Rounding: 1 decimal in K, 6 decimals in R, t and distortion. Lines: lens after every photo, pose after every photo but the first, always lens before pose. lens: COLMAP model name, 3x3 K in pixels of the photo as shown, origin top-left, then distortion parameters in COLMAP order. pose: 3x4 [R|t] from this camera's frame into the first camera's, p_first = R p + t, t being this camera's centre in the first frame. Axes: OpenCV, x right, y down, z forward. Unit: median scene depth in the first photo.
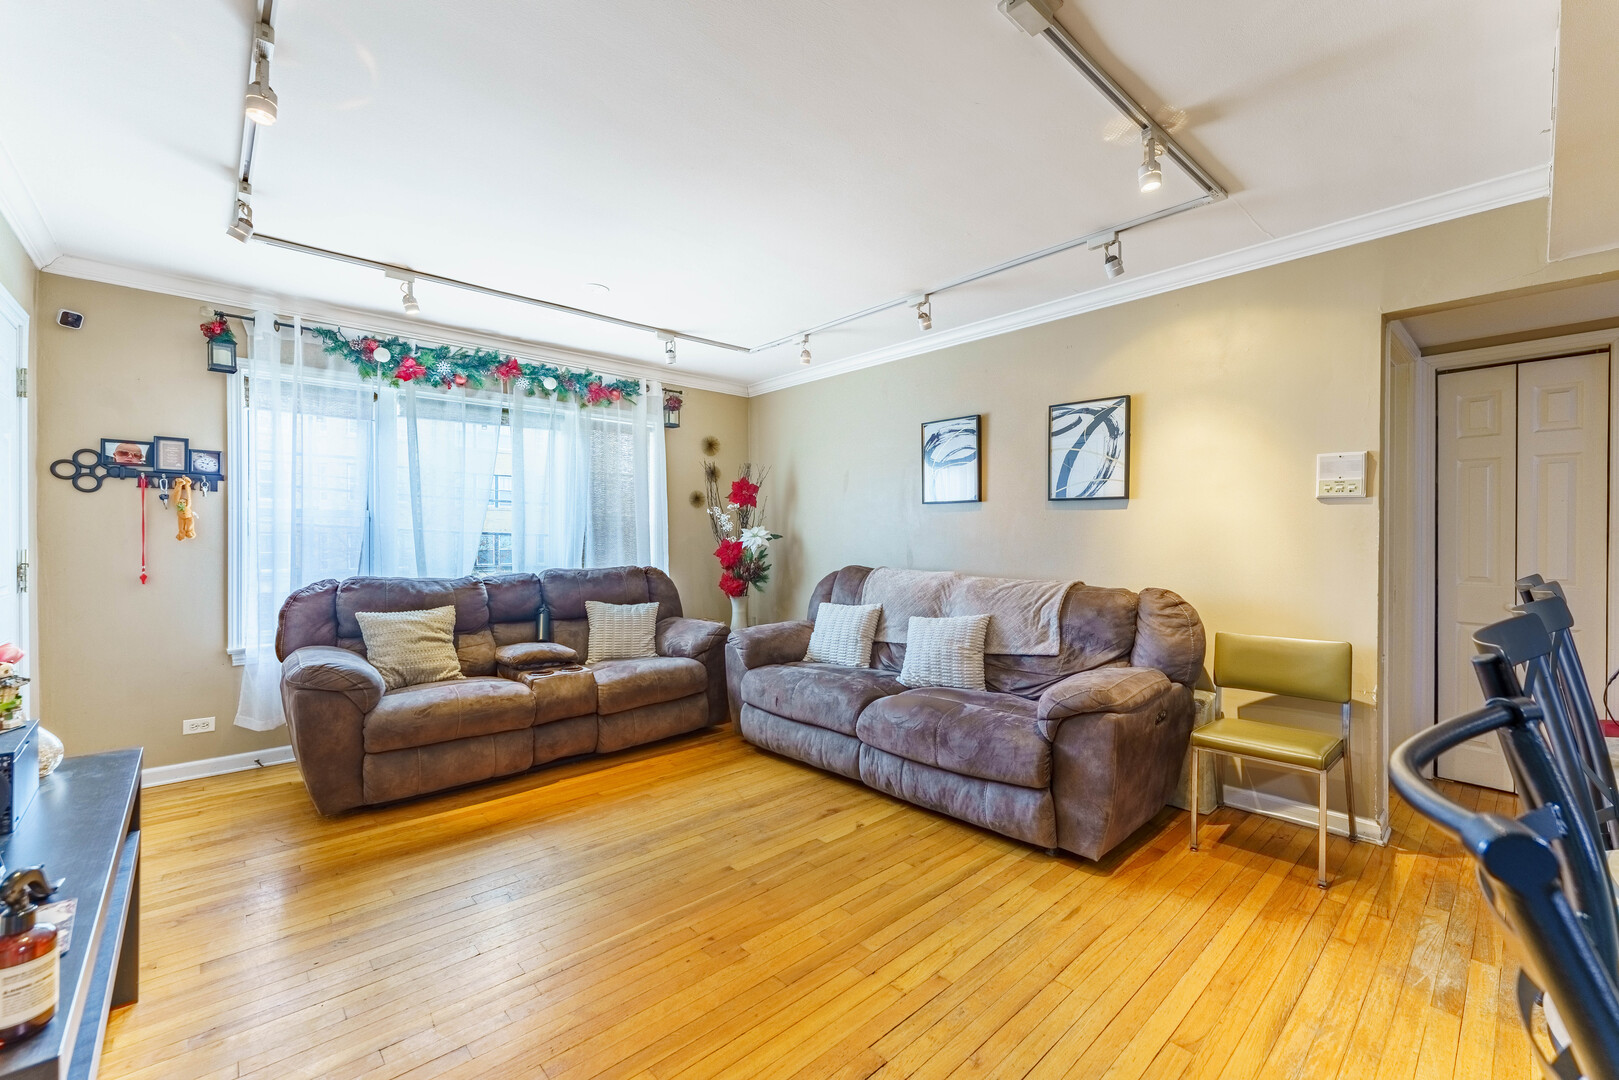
lens RADIAL K [[645.3, 0, 820.8], [0, 645.3, 537.8], [0, 0, 1]] dist [0.001058, -0.001185]
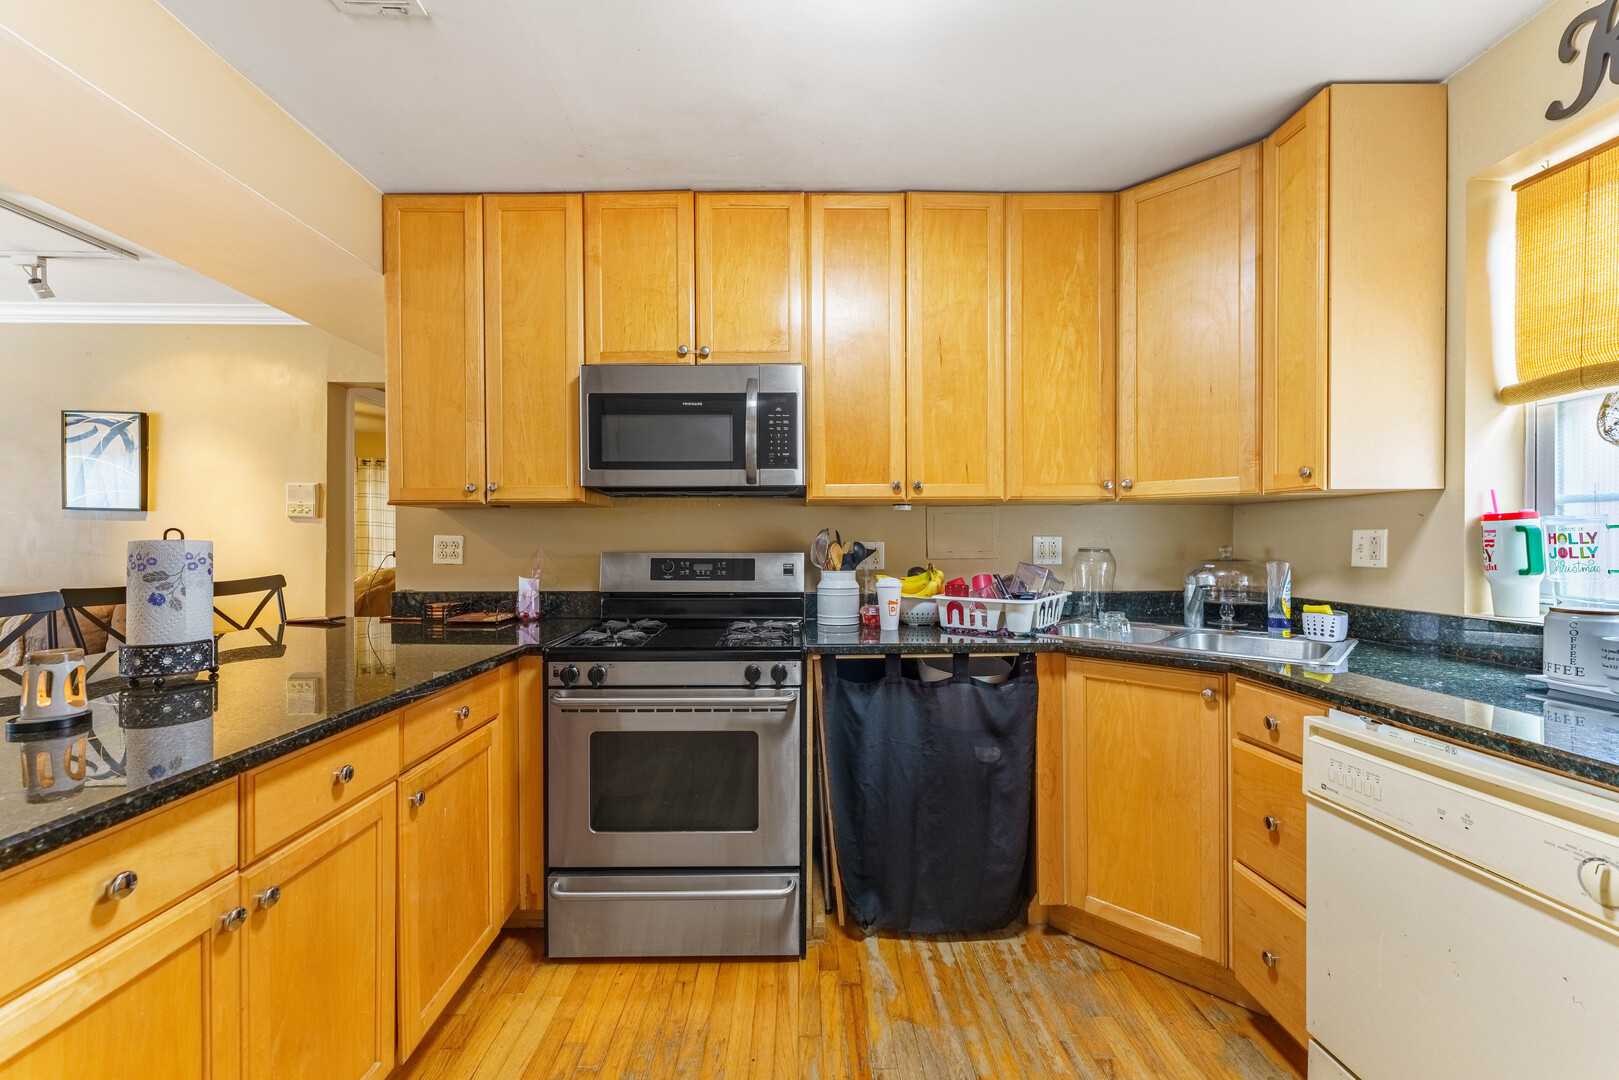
lens RADIAL K [[645.3, 0, 802.2], [0, 645.3, 544.5], [0, 0, 1]] dist [0.001058, -0.001185]
pose [[0.687071, 0.003962, 0.726580, 0.445727], [-0.005481, 0.999985, -0.000269, -0.010606], [-0.726570, -0.003798, 0.687082, -0.503000]]
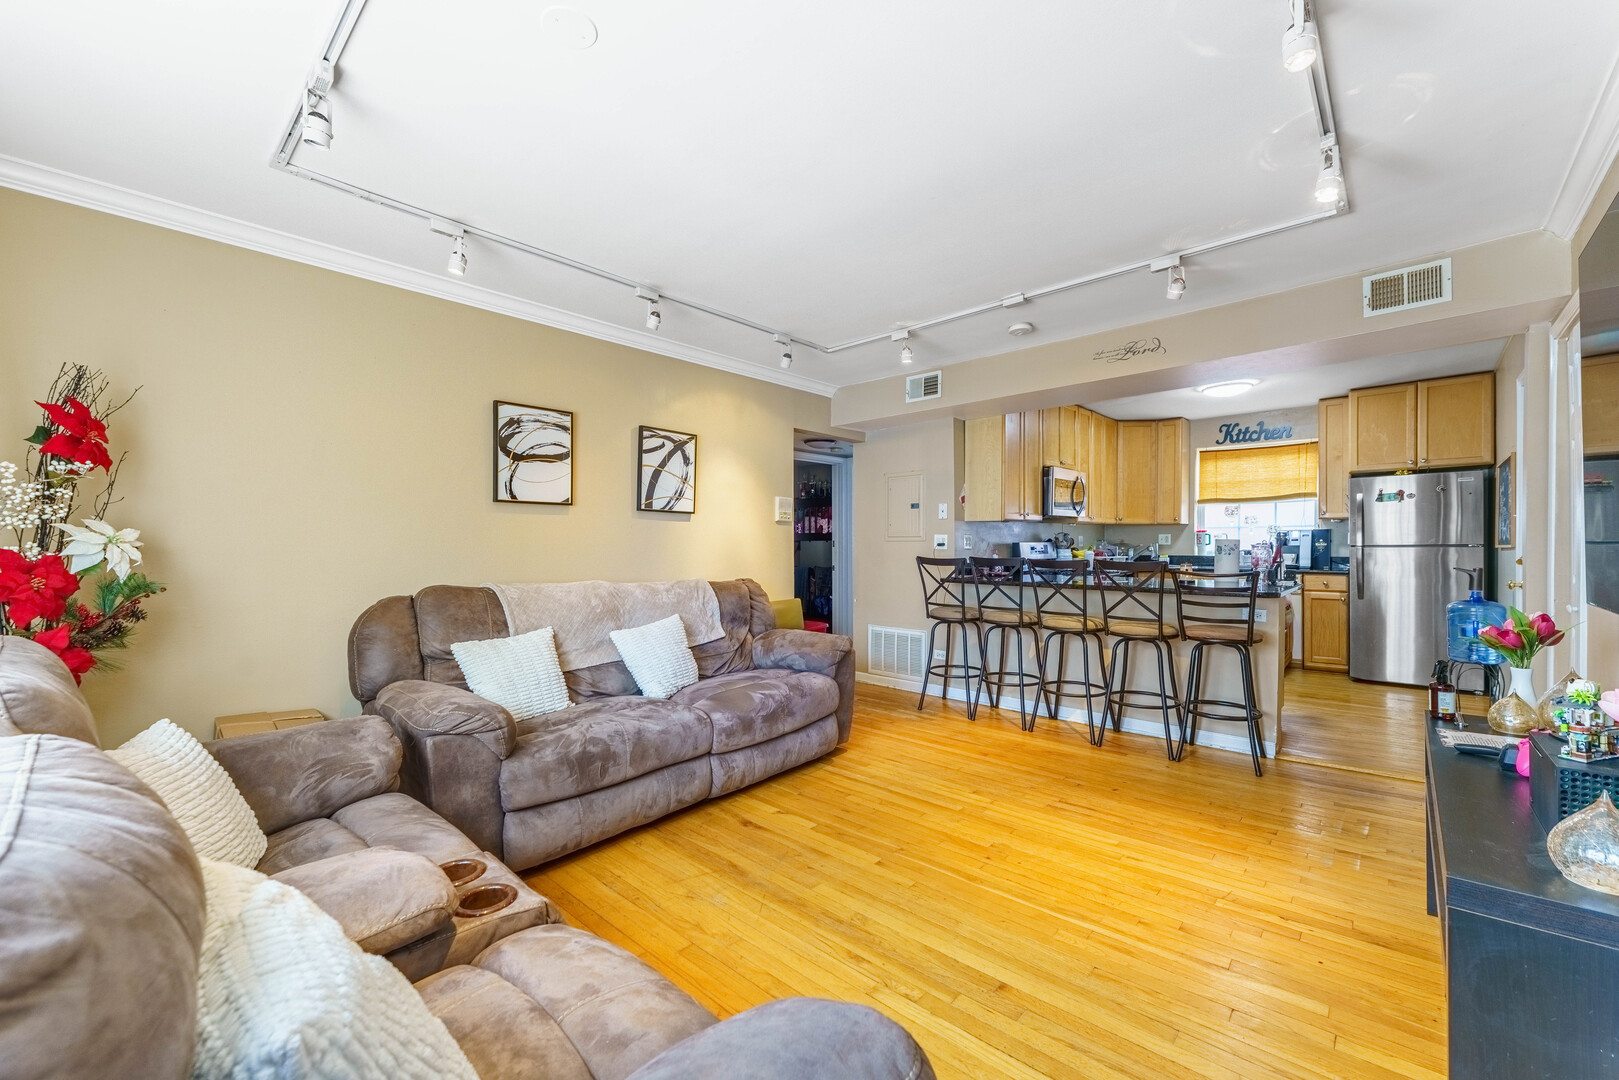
lens RADIAL K [[645.3, 0, 804.1], [0, 645.3, 550.4], [0, 0, 1]] dist [0.001058, -0.001185]
pose [[-0.055529, -0.008740, 0.998419, -0.831526], [0.004290, 0.999950, 0.008992, 0.002120], [-0.998448, 0.004783, -0.055488, 0.842866]]
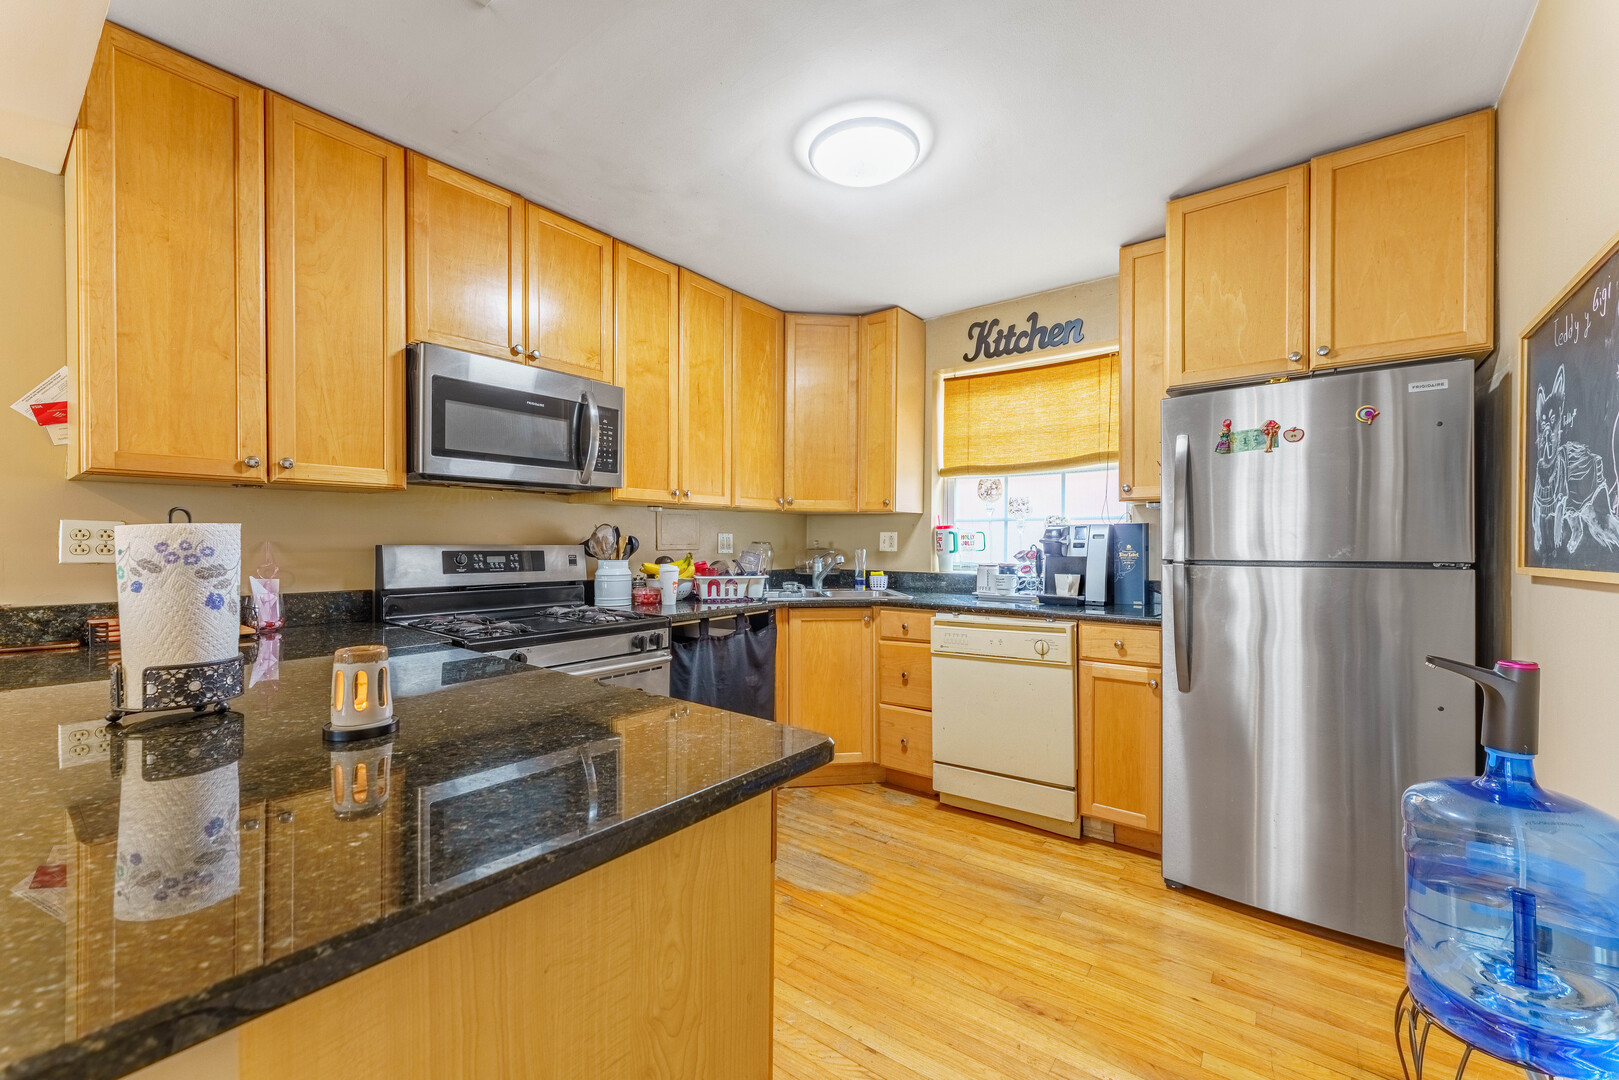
lens RADIAL K [[645.3, 0, 821.0], [0, 645.3, 547.3], [0, 0, 1]] dist [0.001058, -0.001185]
pose [[-0.158384, -0.003761, 0.987371, 0.111672], [-0.006030, 0.999978, 0.002841, -0.002599], [-0.987359, -0.005504, -0.158403, -0.168971]]
